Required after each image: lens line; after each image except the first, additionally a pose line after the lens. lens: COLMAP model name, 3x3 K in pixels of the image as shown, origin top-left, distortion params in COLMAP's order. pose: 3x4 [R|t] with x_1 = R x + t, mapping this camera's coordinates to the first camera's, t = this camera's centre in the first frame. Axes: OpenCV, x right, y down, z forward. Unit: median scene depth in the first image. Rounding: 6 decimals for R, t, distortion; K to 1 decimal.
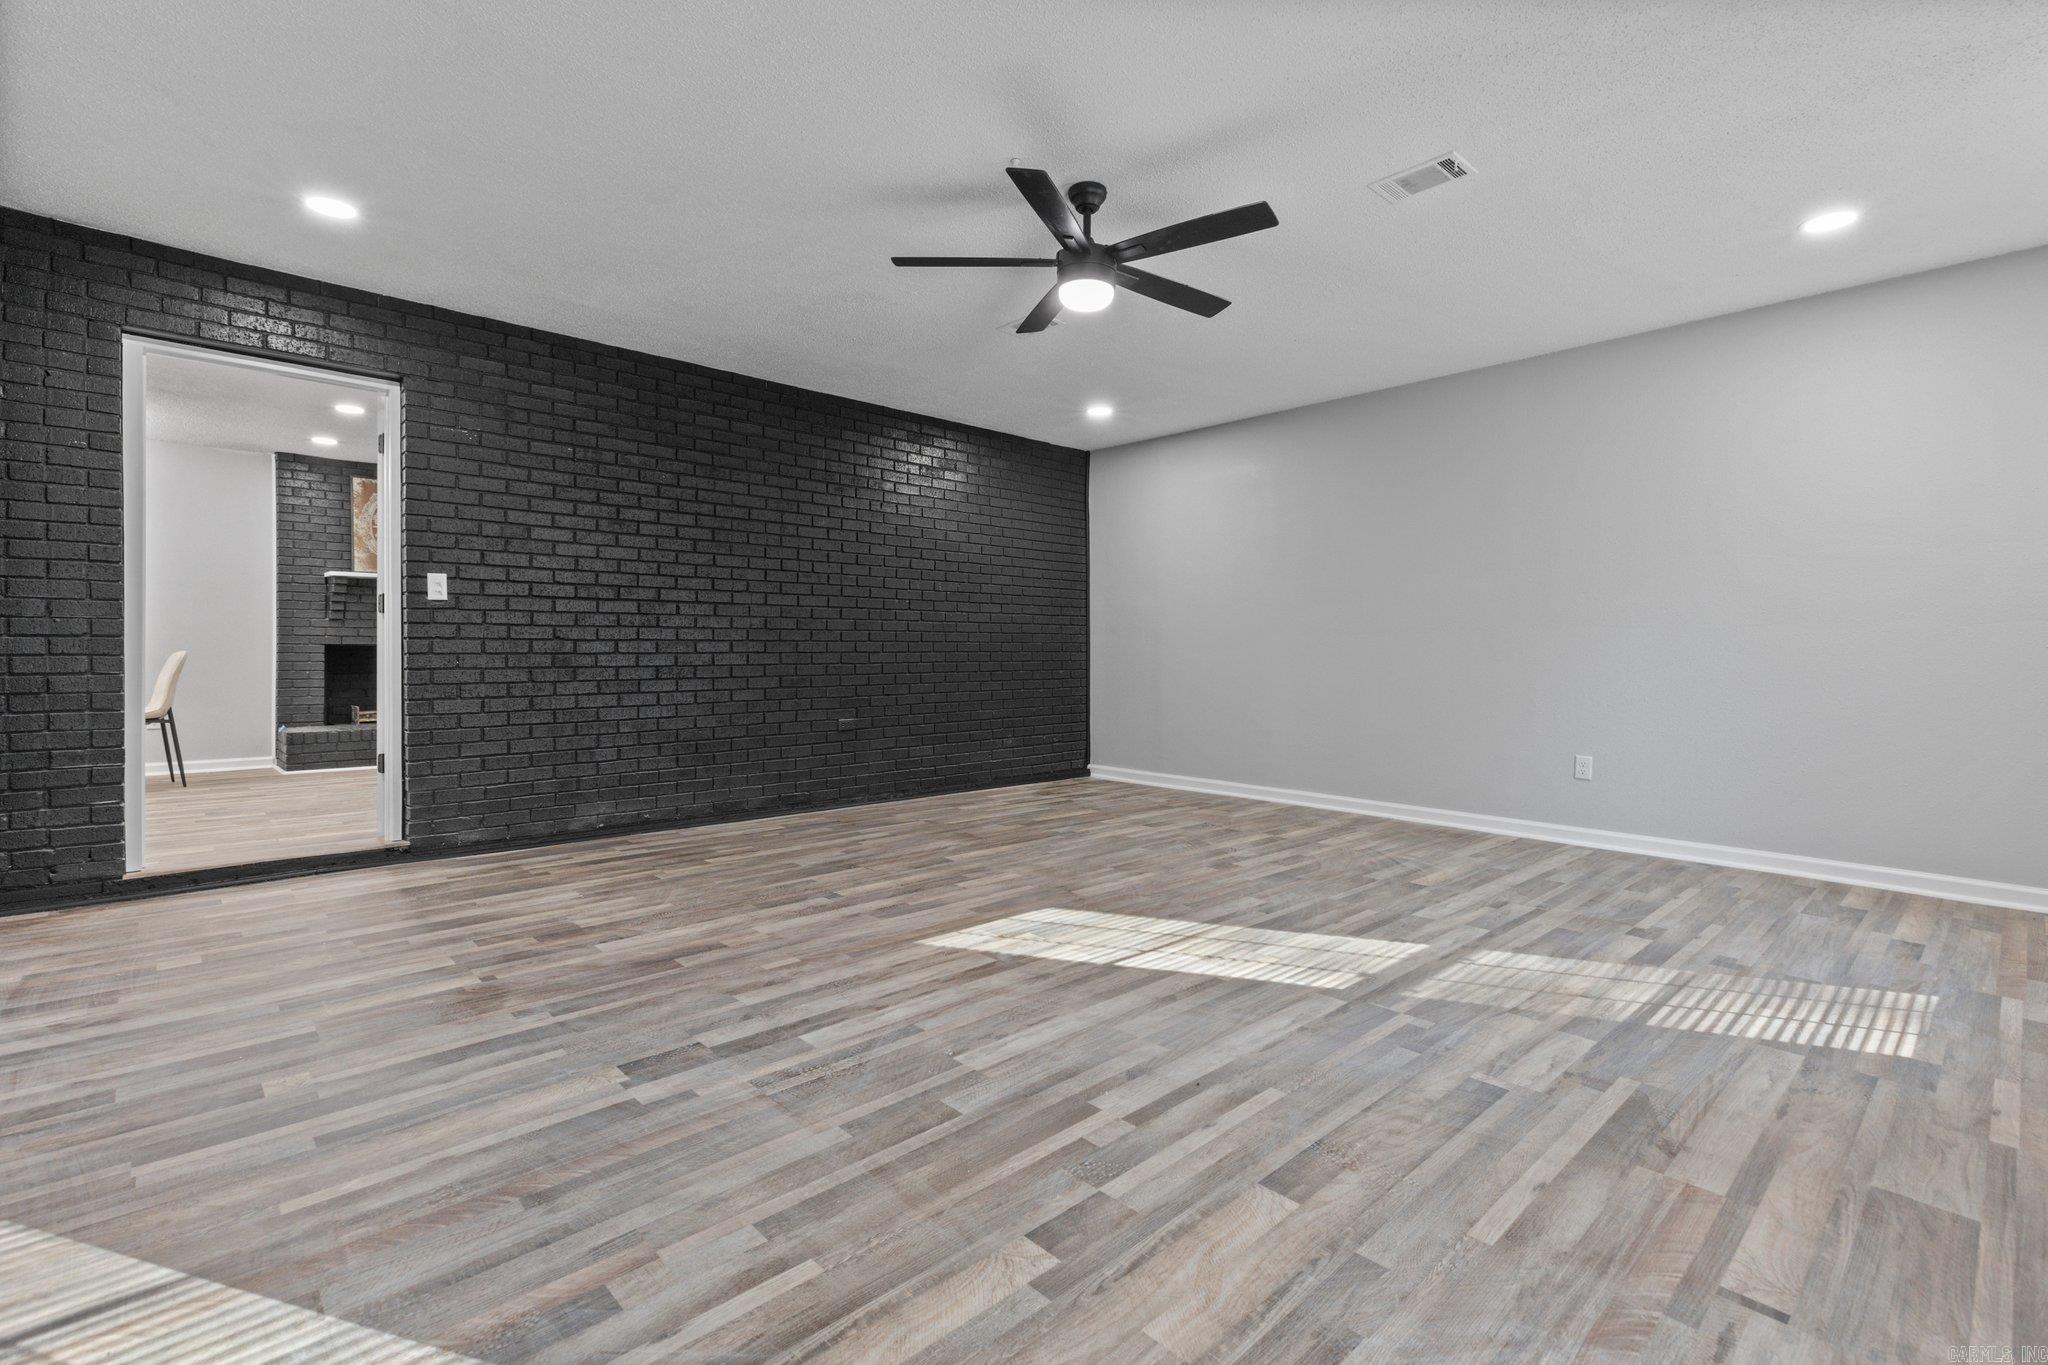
lens RADIAL K [[930.6, 0, 1025.9], [0, 930.6, 668.6], [0, 0, 1]] dist [0.007003, -0.000917]
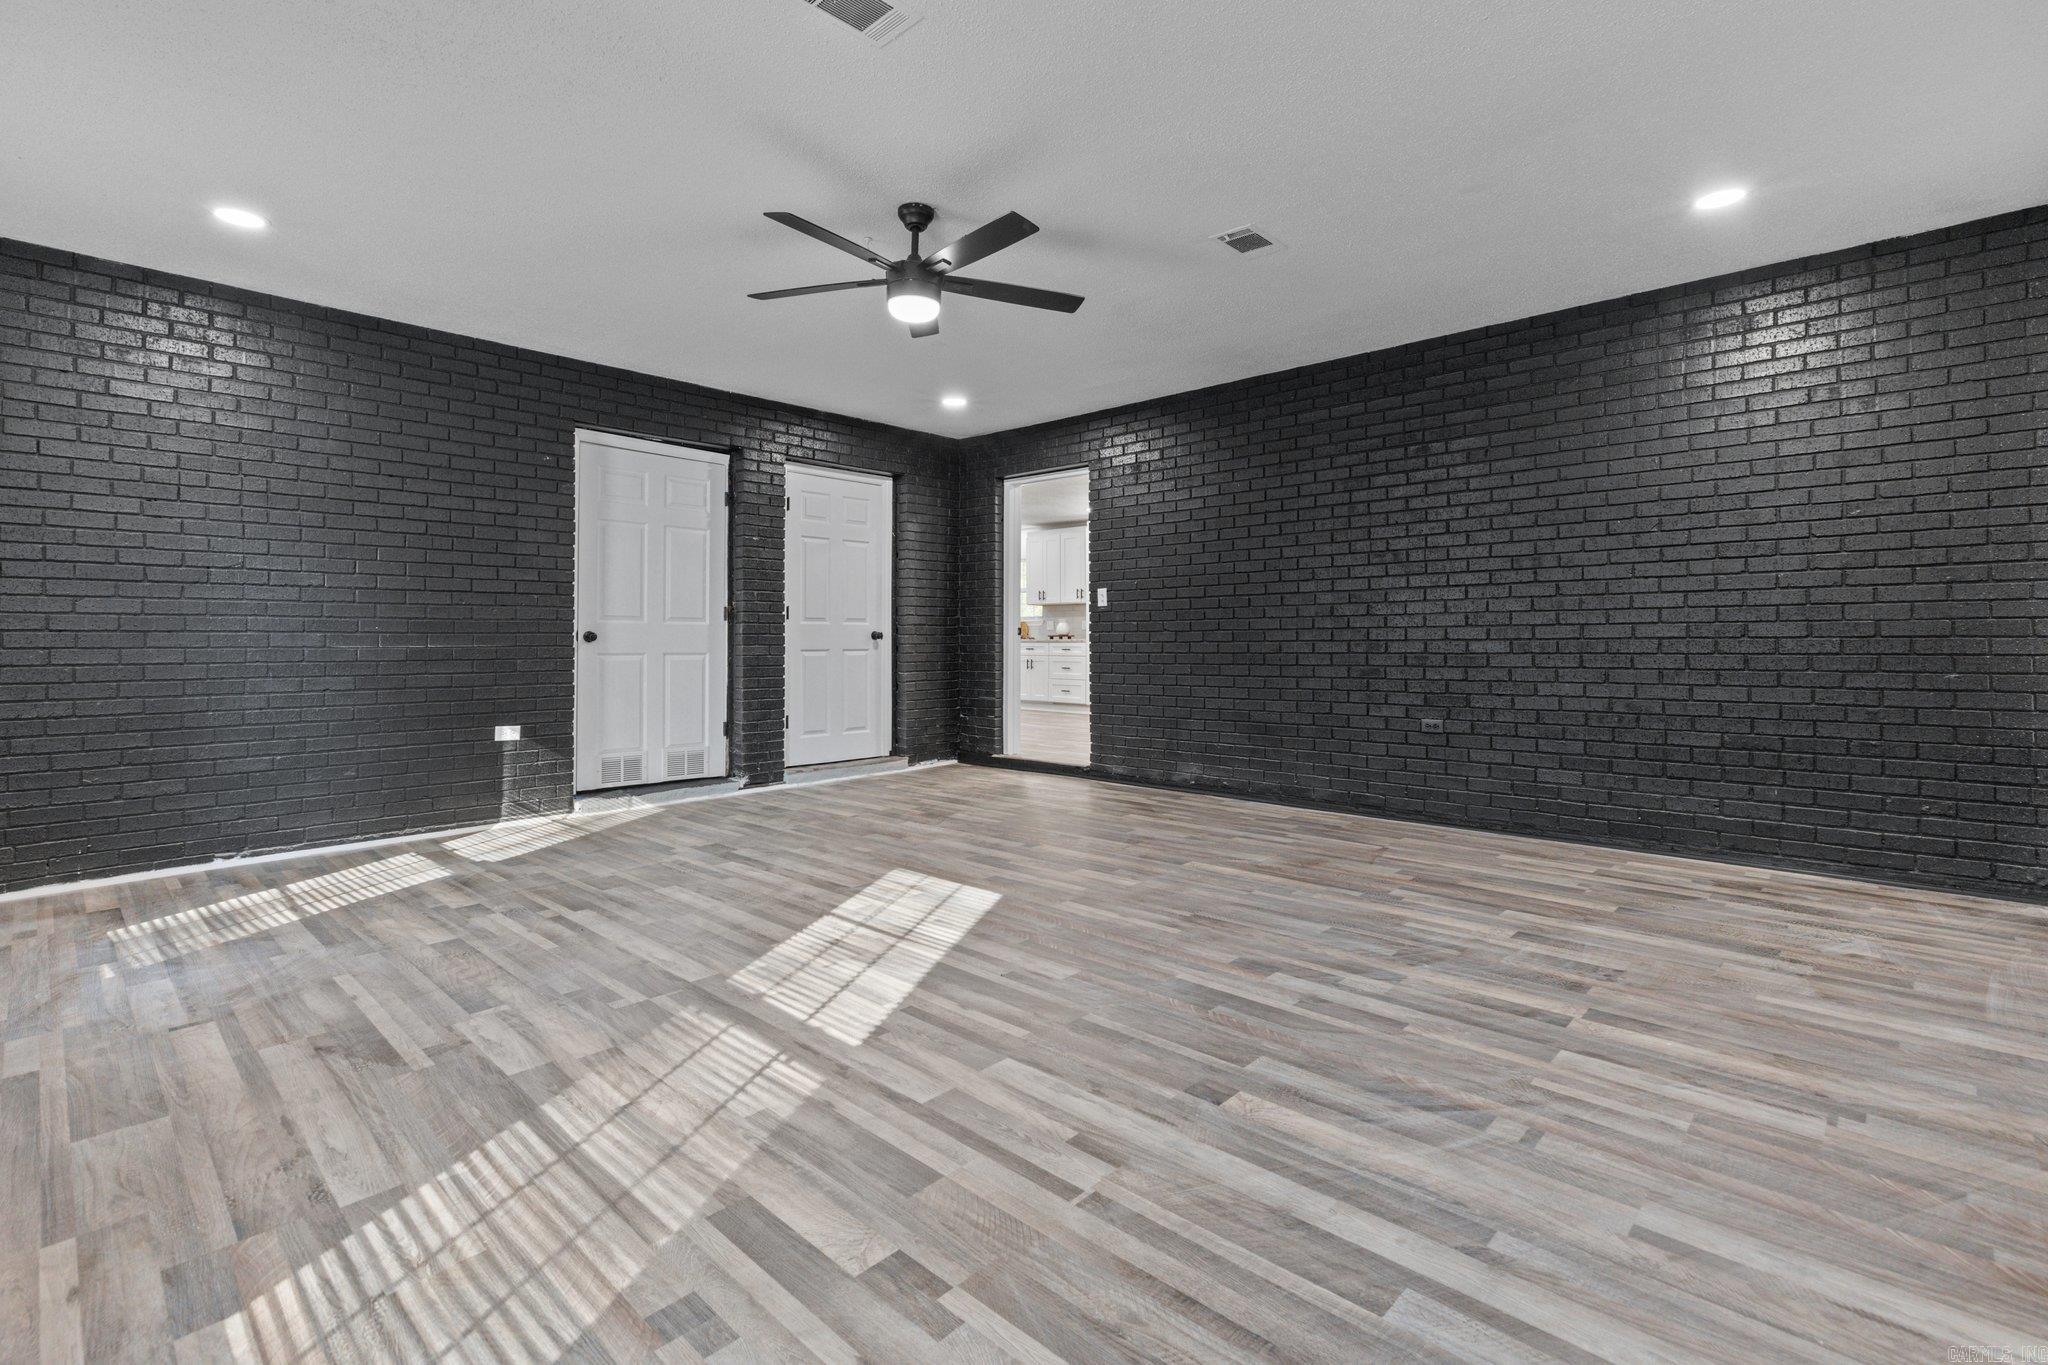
lens RADIAL K [[929.0, 0, 1025.0], [0, 929.0, 641.5], [0, 0, 1]] dist [0.003595, 0.000041]
pose [[0.065696, -0.001675, -0.997838, 1.451148], [-0.014997, 0.999884, -0.002665, -0.019613], [0.997727, 0.015140, 0.065663, 1.351115]]
